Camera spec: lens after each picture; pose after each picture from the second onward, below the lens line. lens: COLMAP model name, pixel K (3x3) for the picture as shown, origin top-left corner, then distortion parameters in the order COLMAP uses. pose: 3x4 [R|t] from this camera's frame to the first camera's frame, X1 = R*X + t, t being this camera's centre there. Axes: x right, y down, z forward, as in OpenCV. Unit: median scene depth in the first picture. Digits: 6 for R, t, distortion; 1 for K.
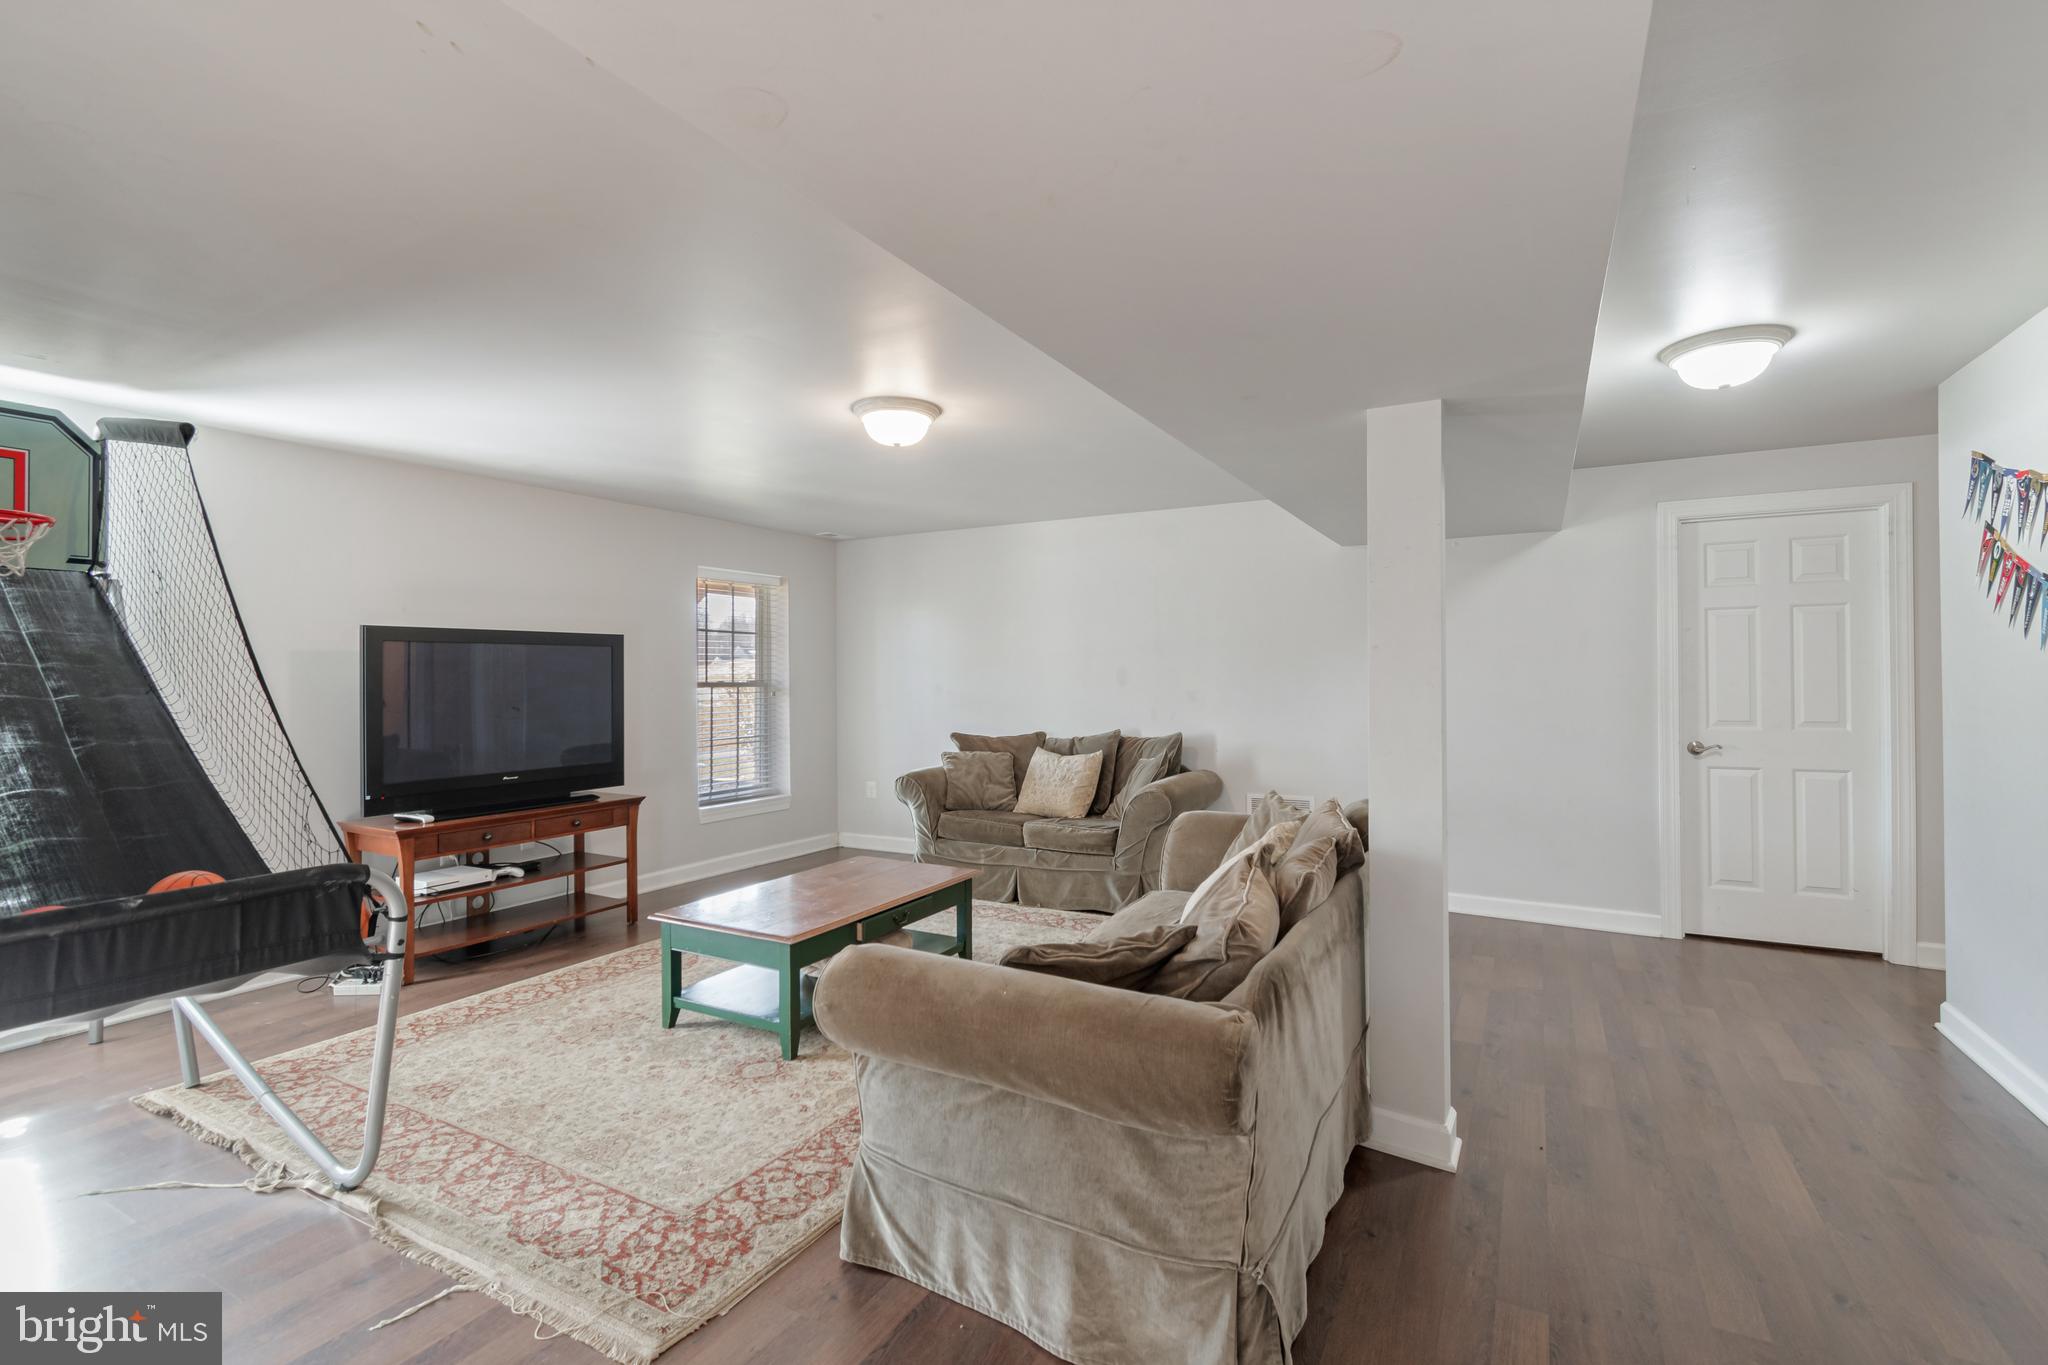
lens RADIAL K [[917.4, 0, 1034.1], [0, 917.4, 678.6], [0, 0, 1]] dist [0.012316, 0.000289]
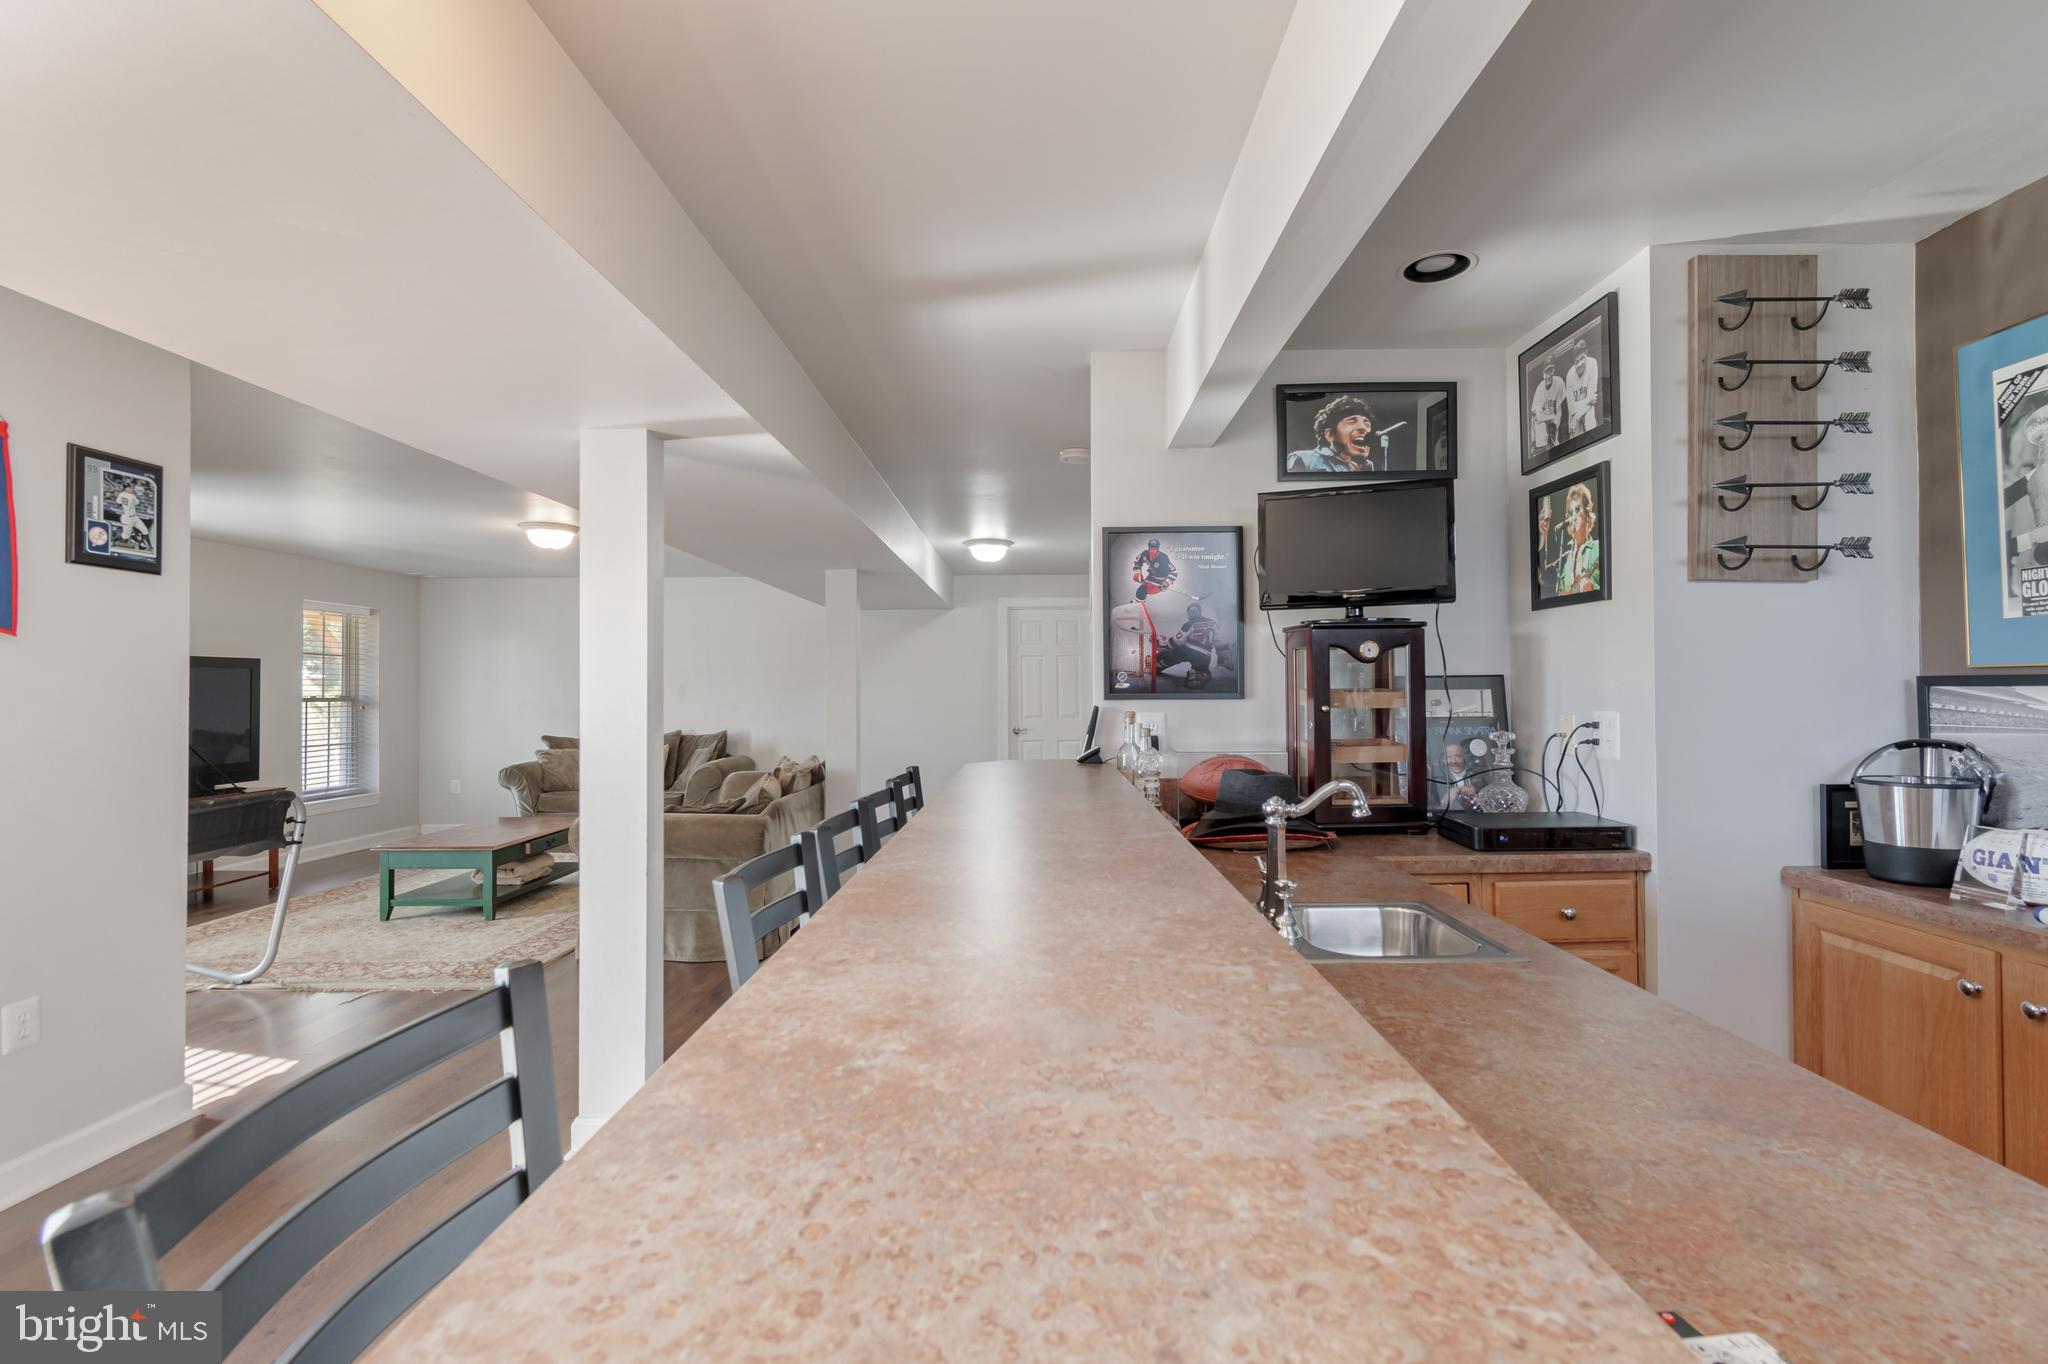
lens RADIAL K [[917.4, 0, 1040.5], [0, 917.4, 681.4], [0, 0, 1]] dist [0.012316, 0.000289]
pose [[0.873951, 0.005702, 0.485981, -0.118340], [0.001680, 0.999890, -0.014752, 0.002590], [-0.486012, 0.013709, 0.873845, -0.545328]]
